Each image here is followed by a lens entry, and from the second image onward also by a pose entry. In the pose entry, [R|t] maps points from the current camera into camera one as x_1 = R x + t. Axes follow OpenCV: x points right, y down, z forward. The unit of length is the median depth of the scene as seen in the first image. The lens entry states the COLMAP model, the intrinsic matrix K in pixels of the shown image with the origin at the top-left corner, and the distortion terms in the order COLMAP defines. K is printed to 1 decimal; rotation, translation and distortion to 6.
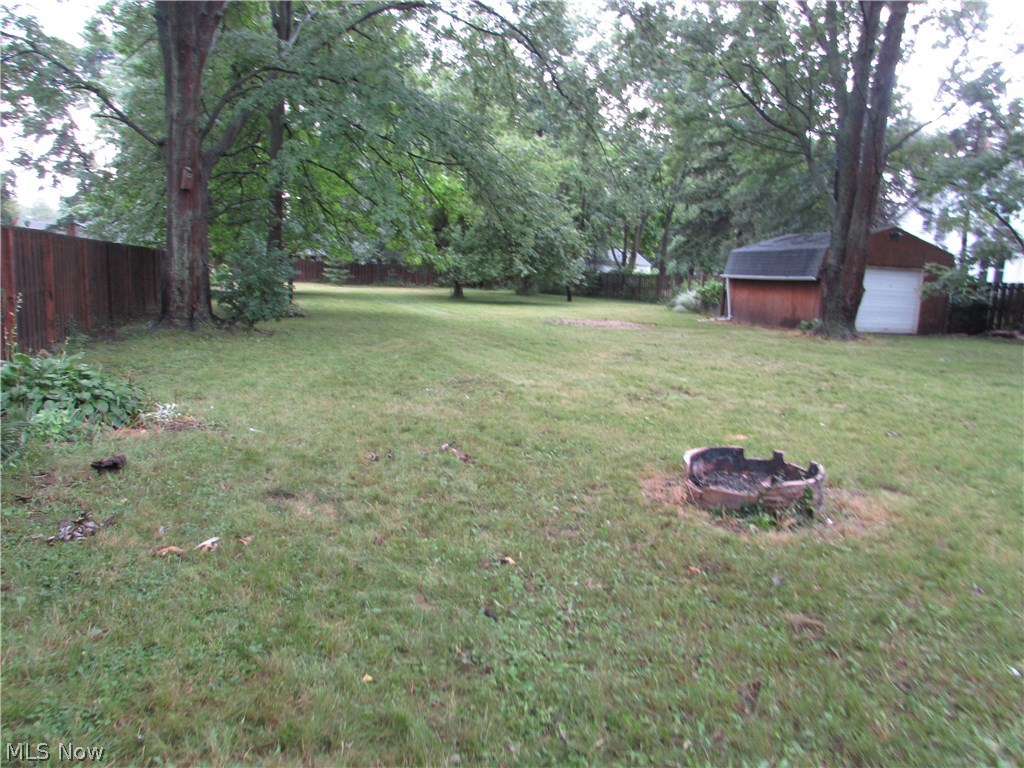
lens RADIAL K [[722.6, 0, 511.2], [0, 722.6, 383.6], [0, 0, 1]] dist [-0.030597, 0.015319]
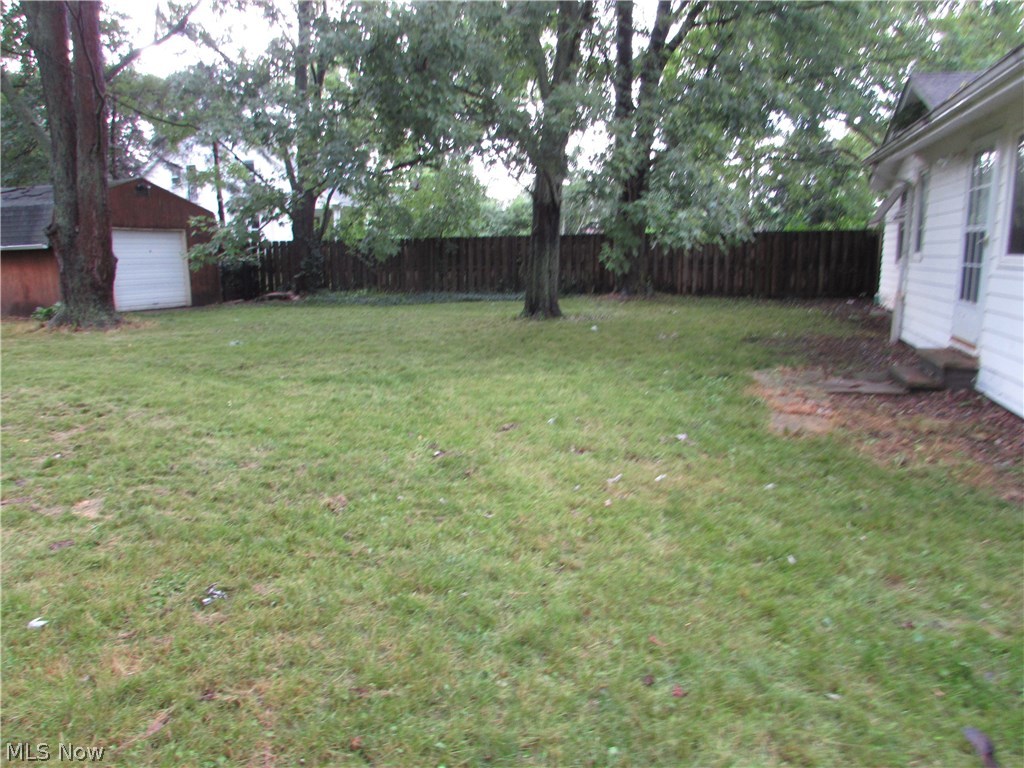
lens RADIAL K [[722.6, 0, 511.5], [0, 722.6, 385.0], [0, 0, 1]] dist [-0.030597, 0.015319]
pose [[0.588989, -0.191707, 0.785073, 0.102222], [0.152349, 0.980377, 0.125101, -0.026468], [-0.793651, 0.045922, 0.606638, 0.185999]]
